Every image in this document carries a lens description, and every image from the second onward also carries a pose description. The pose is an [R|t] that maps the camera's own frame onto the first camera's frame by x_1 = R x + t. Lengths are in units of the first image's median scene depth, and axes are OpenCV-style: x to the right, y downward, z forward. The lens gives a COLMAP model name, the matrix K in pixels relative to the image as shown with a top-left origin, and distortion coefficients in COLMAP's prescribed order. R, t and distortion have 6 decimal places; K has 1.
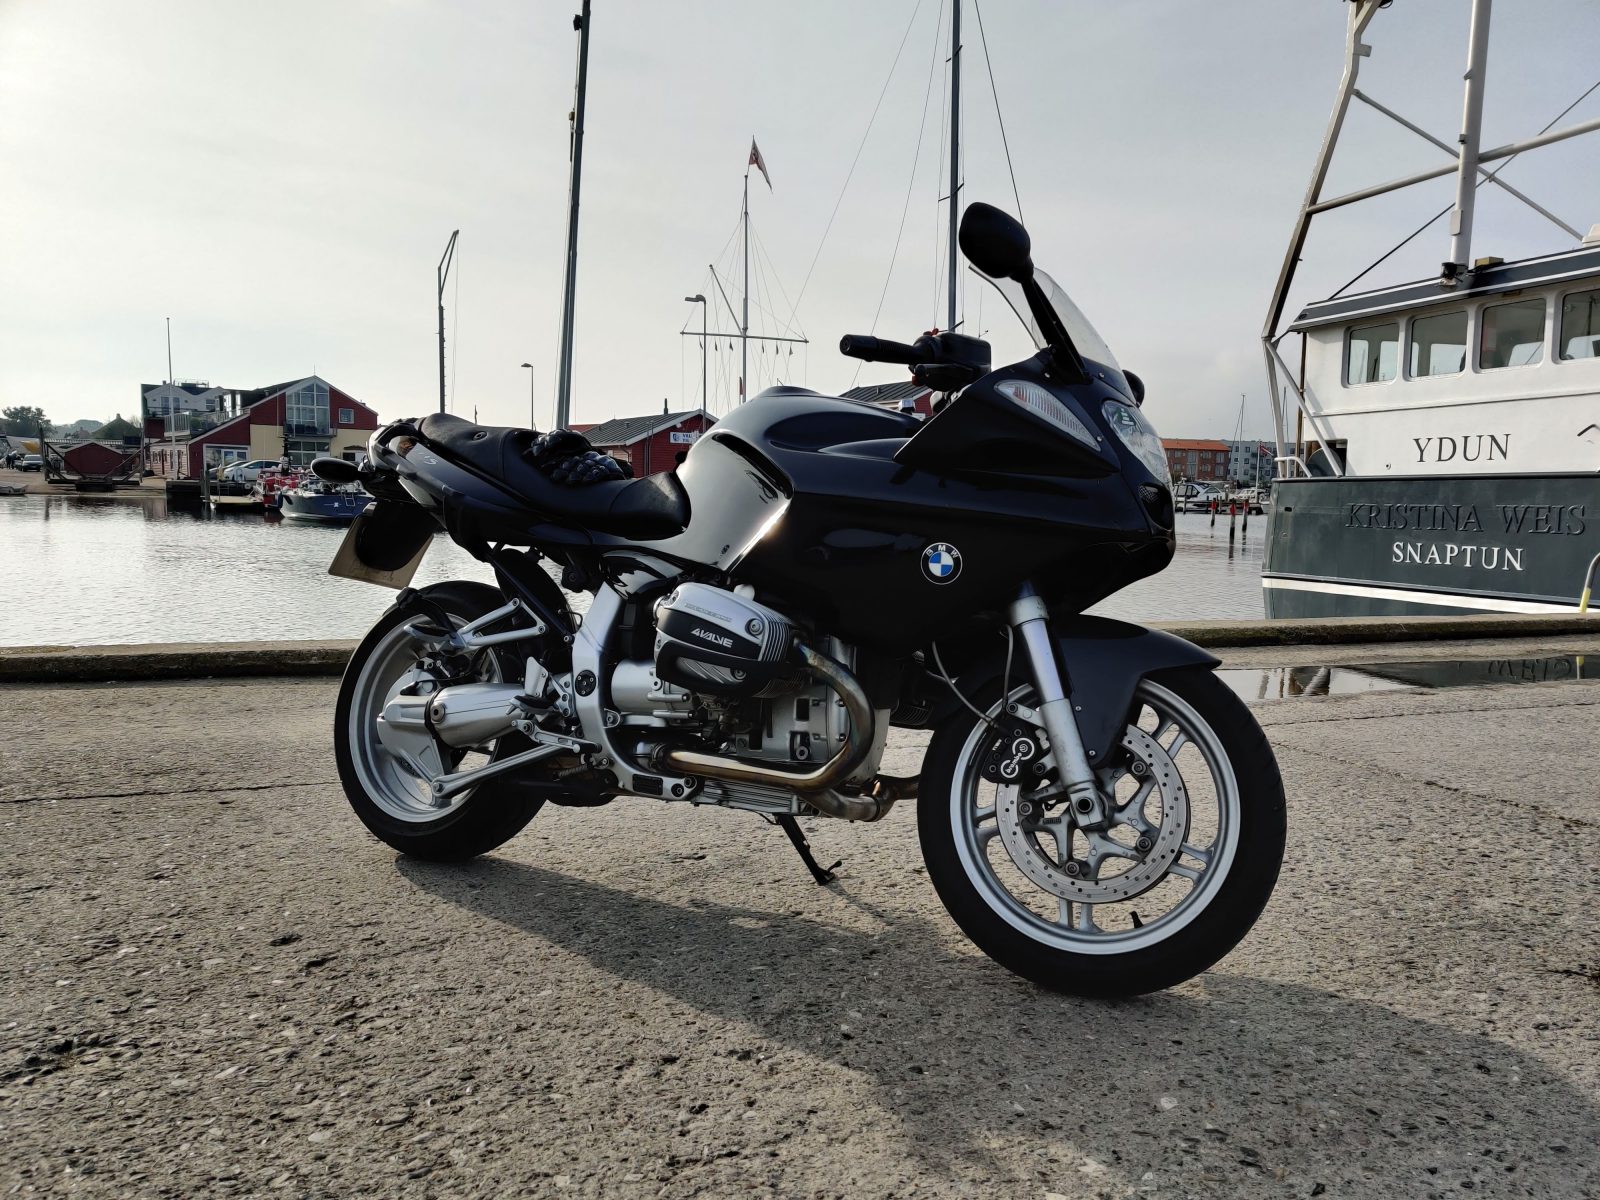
lens RADIAL K [[1168.1, 0, 800.0], [0, 1168.1, 600.0], [0, 0, 1]] dist [-0.001479, 0.039447]
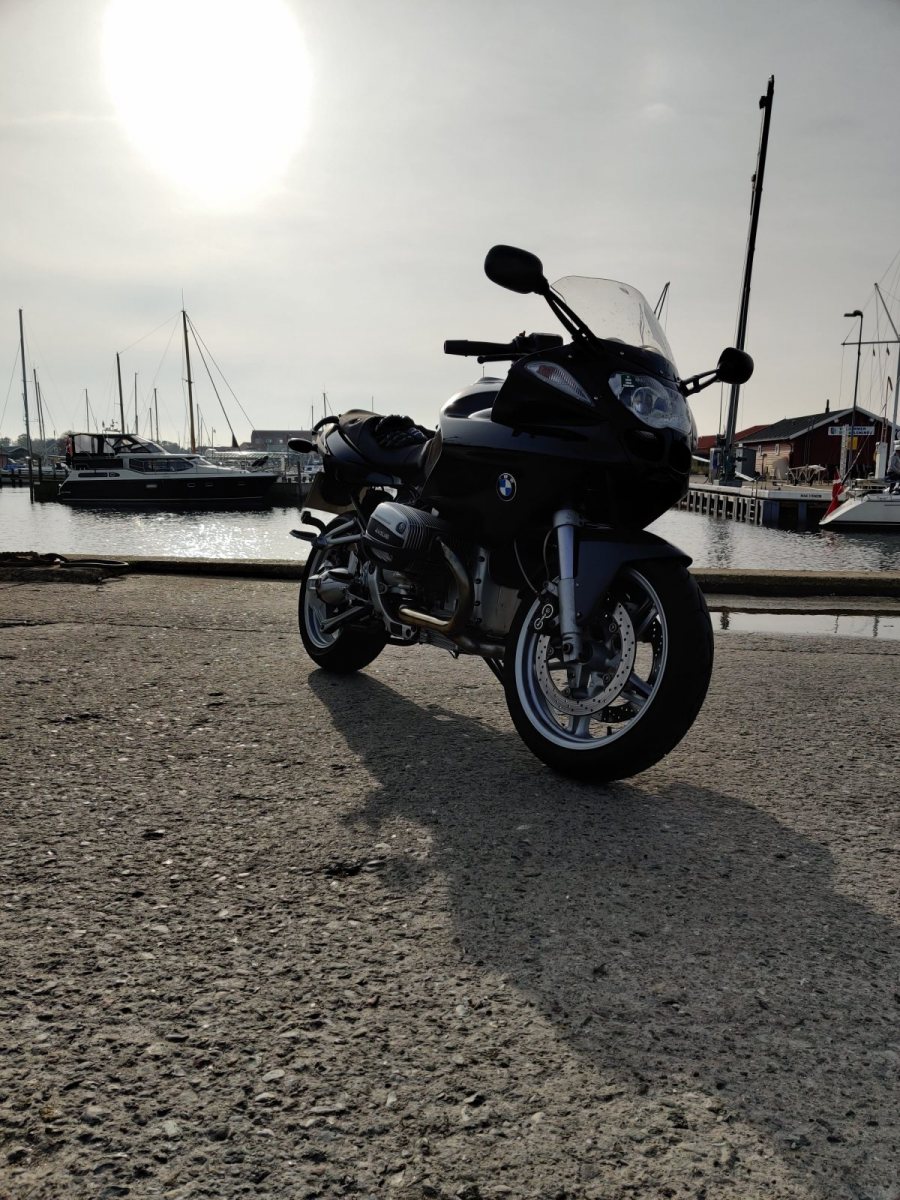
lens RADIAL K [[860.9, 0, 450.0], [0, 860.9, 600.0], [0, 0, 1]] dist [0.033014, 0.001584]
pose [[0.870506, 0.055104, -0.489063, 0.616048], [-0.031587, 0.997919, 0.056215, 0.054935], [0.491143, -0.033487, 0.870435, -0.023124]]
